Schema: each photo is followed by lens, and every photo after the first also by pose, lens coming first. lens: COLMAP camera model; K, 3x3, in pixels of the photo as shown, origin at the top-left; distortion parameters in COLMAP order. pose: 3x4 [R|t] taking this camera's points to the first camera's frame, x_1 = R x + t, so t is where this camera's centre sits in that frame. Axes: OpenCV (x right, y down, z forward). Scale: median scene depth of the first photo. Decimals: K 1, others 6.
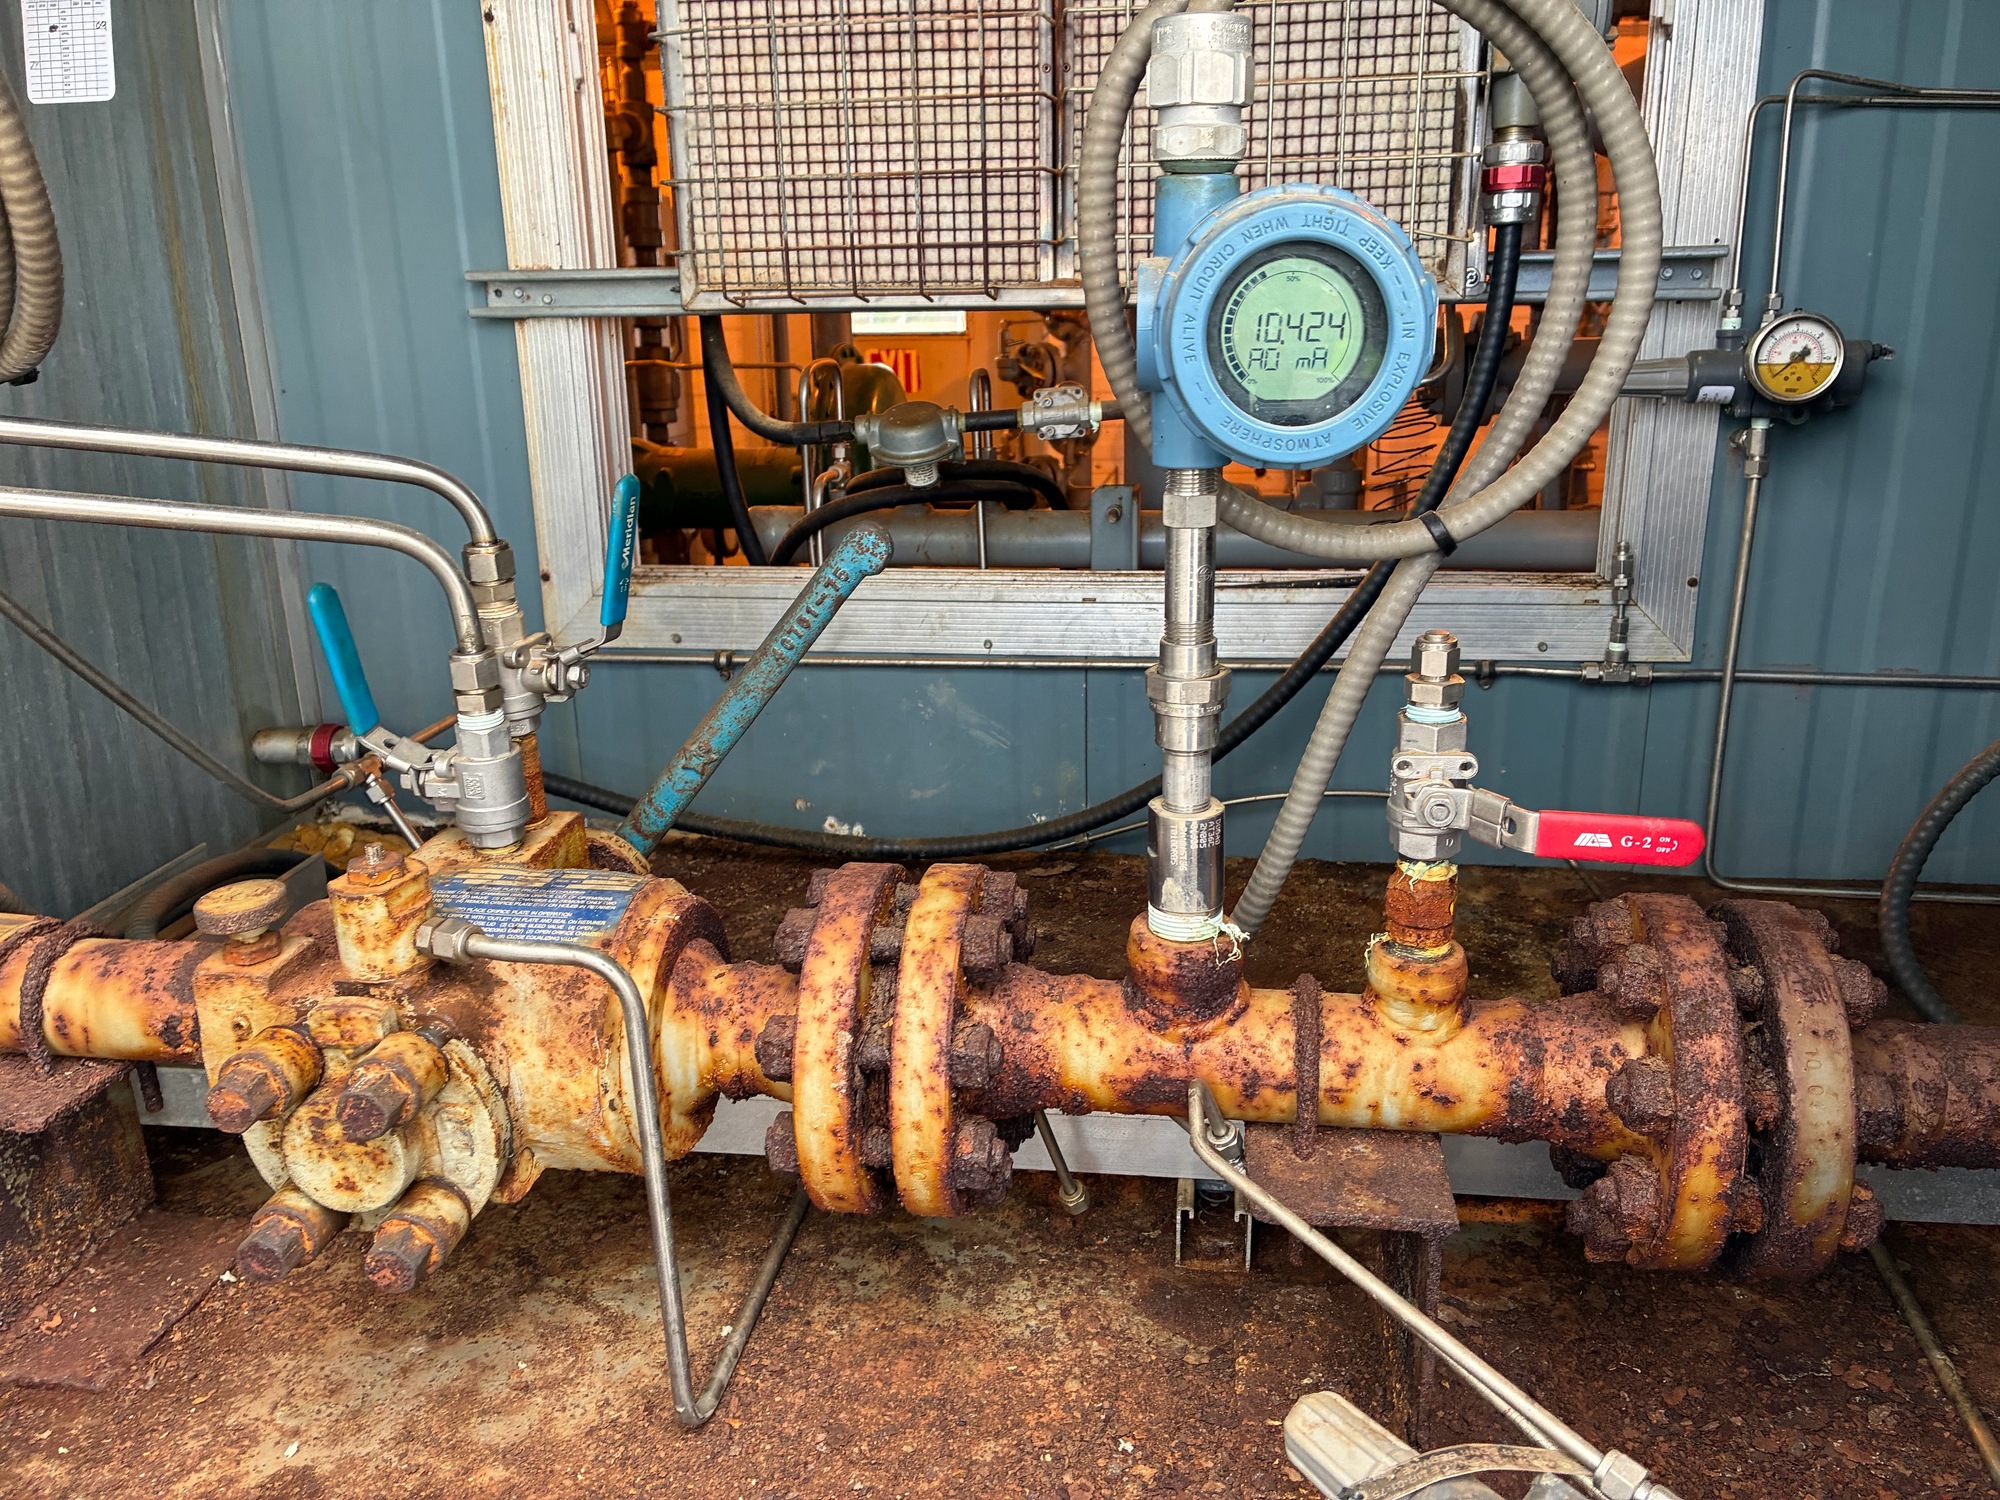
lens RADIAL K [[1473.9, 0, 1002.5], [0, 1473.9, 739.4], [0, 0, 1]] dist [0.051520, -0.066657]
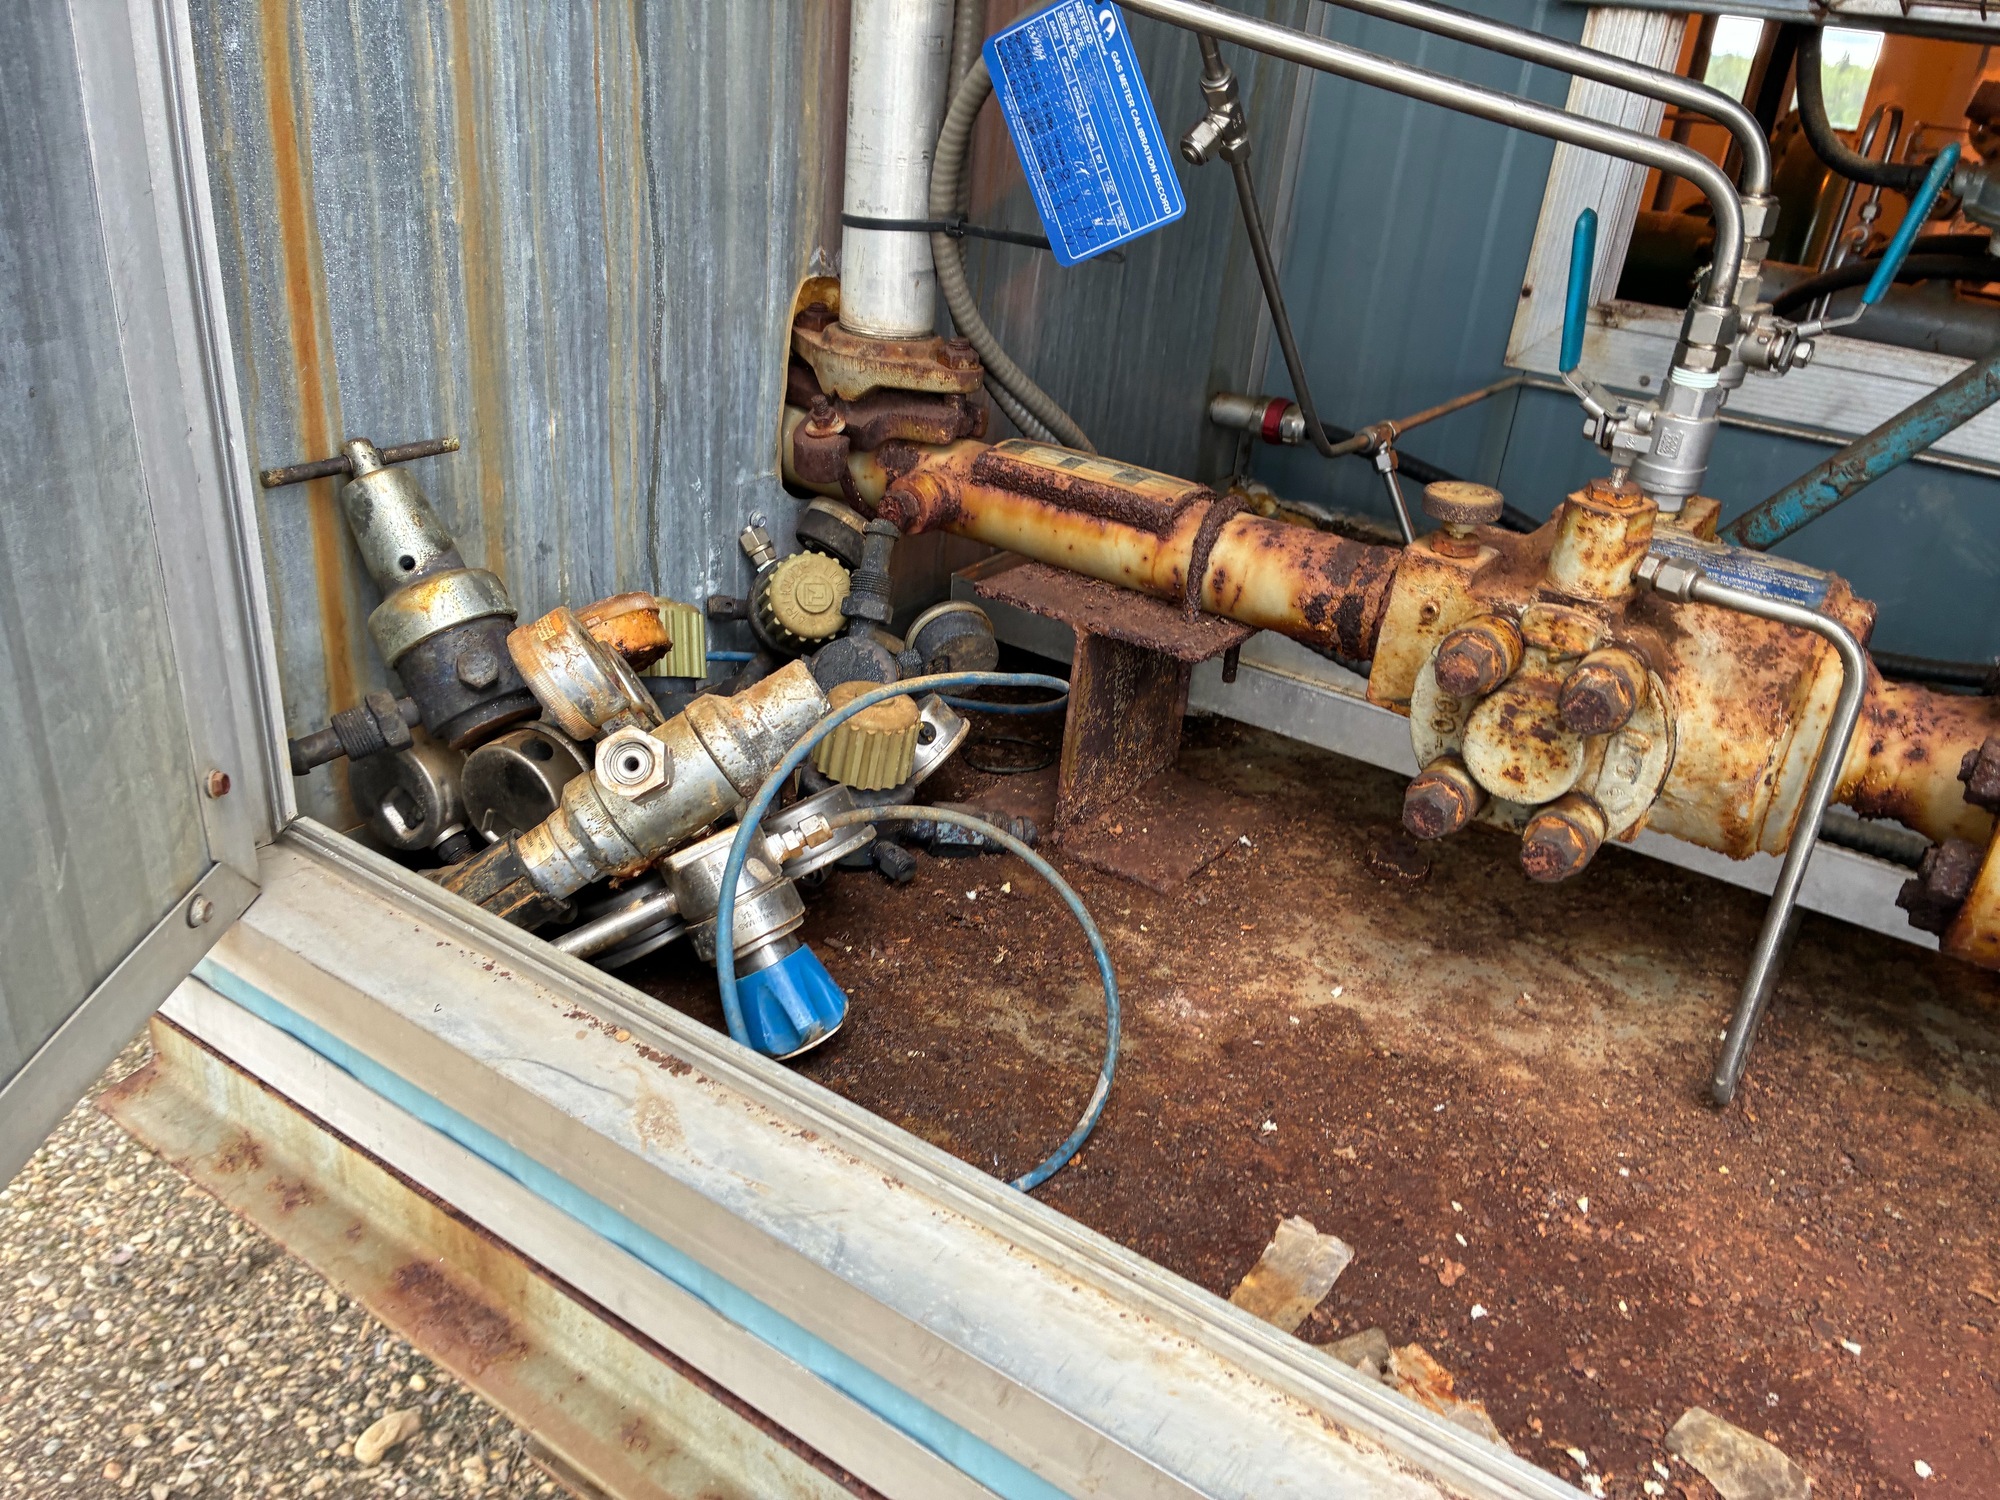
lens RADIAL K [[1473.9, 0, 1029.9], [0, 1473.9, 749.8], [0, 0, 1]] dist [0.051520, -0.066657]
pose [[0.896893, 0.279677, -0.342583, -0.338430], [-0.229331, 0.956476, 0.180449, 0.145721], [0.378140, -0.083279, 0.921995, -0.105456]]
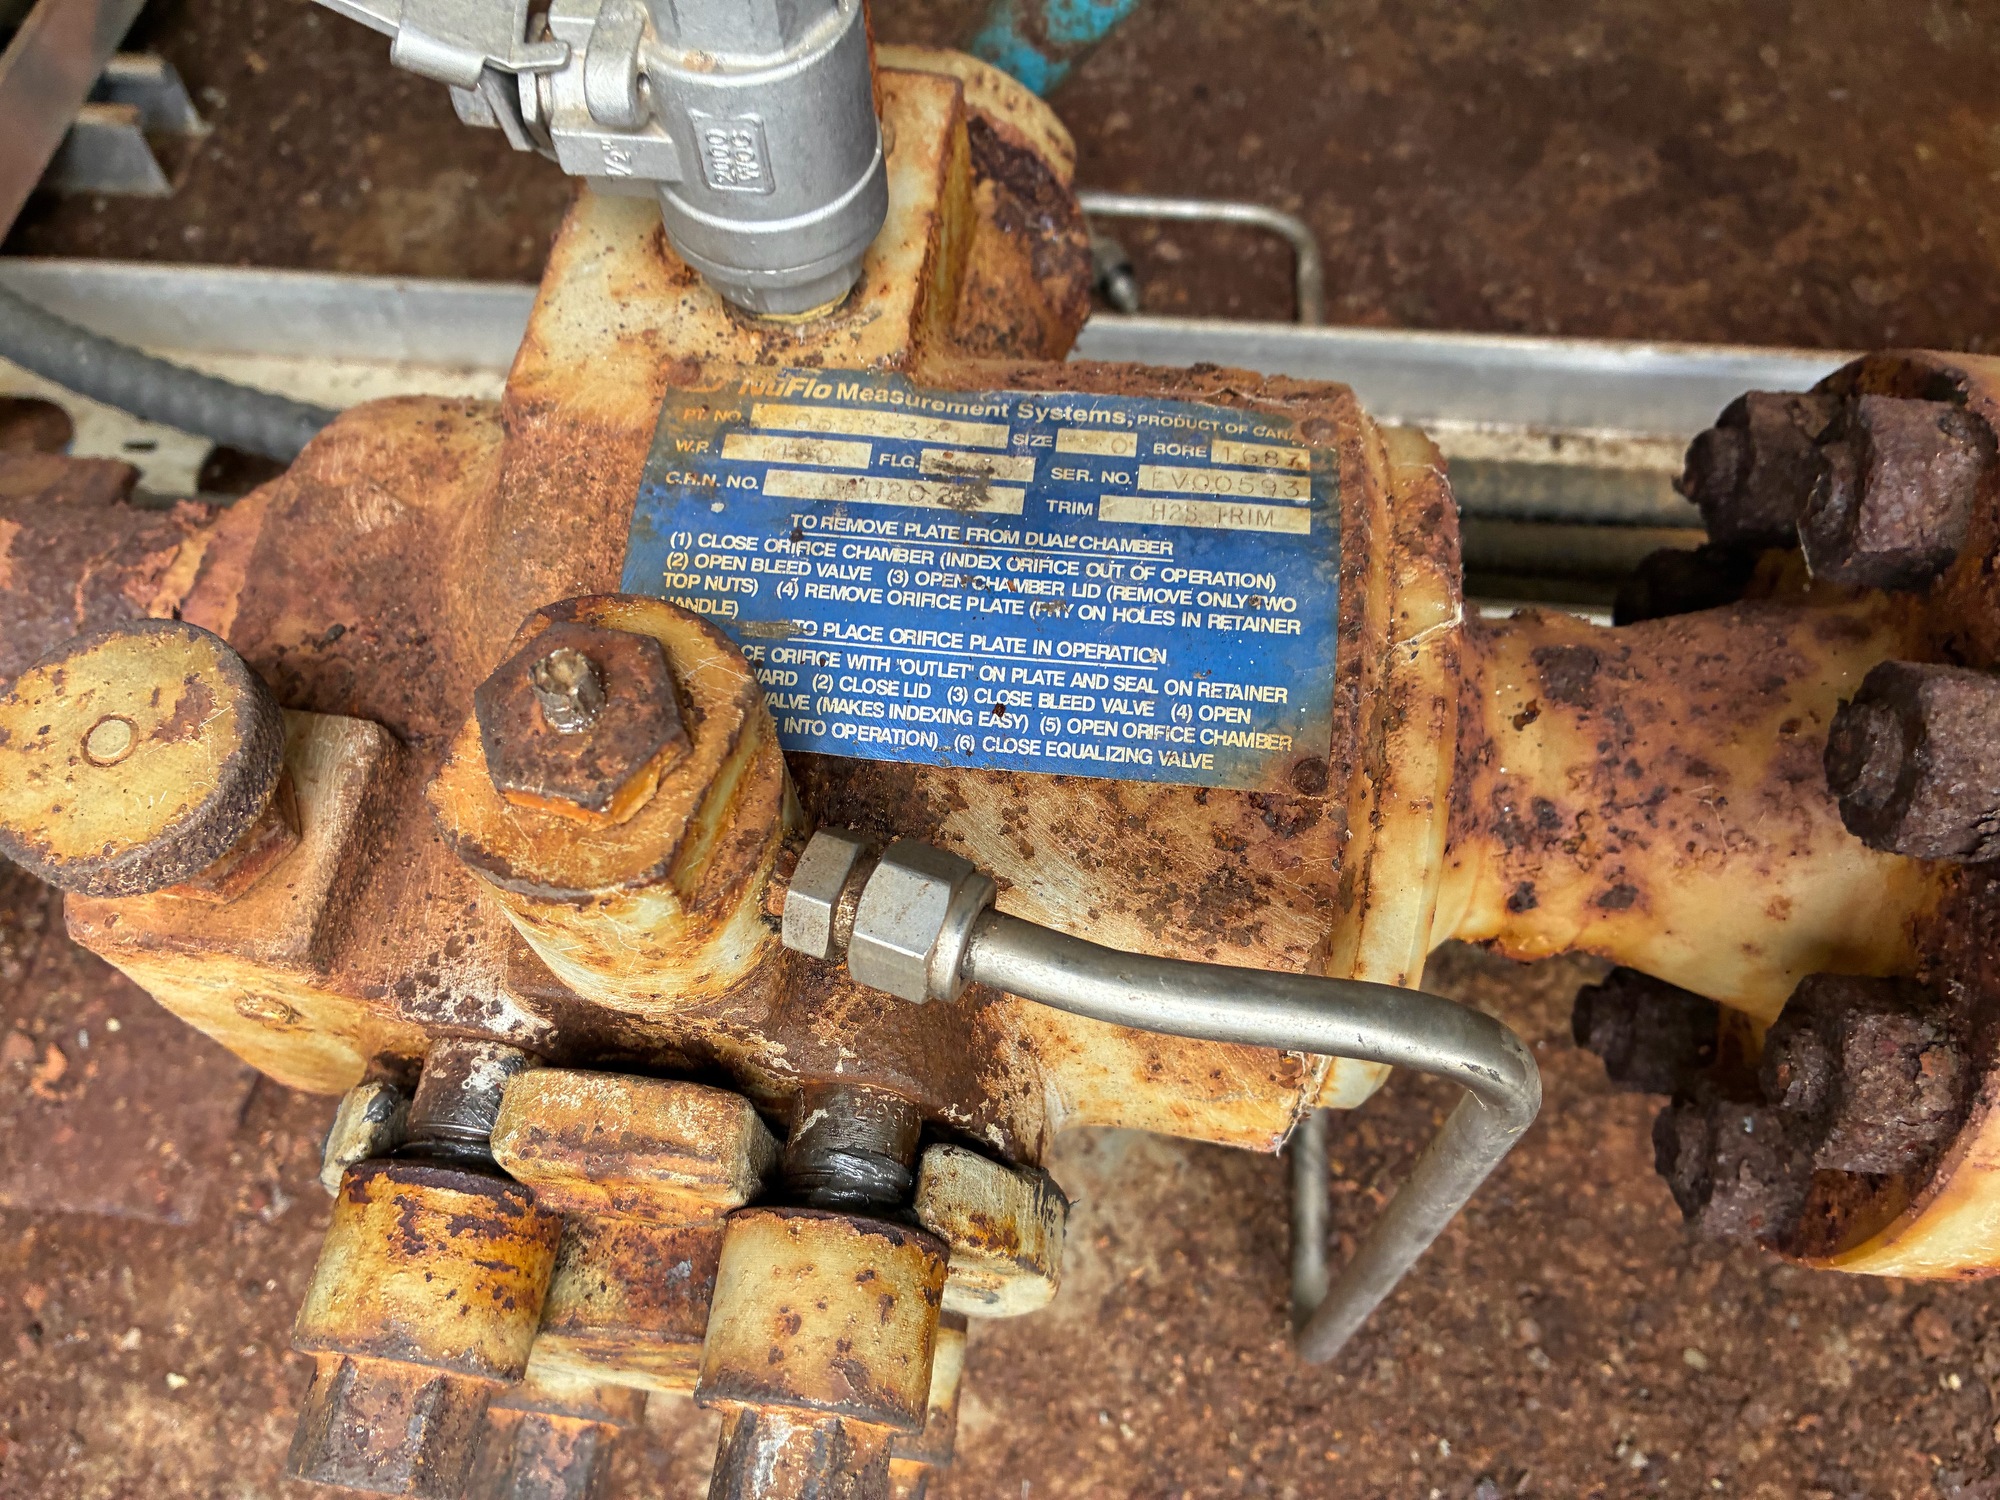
lens RADIAL K [[1473.9, 0, 995.9], [0, 1473.9, 736.1], [0, 0, 1]] dist [0.051520, -0.066657]
pose [[0.999684, -0.022735, 0.010735, -0.310193], [0.009265, 0.730039, 0.683343, -0.076552], [-0.023372, -0.683027, 0.730019, 0.715738]]
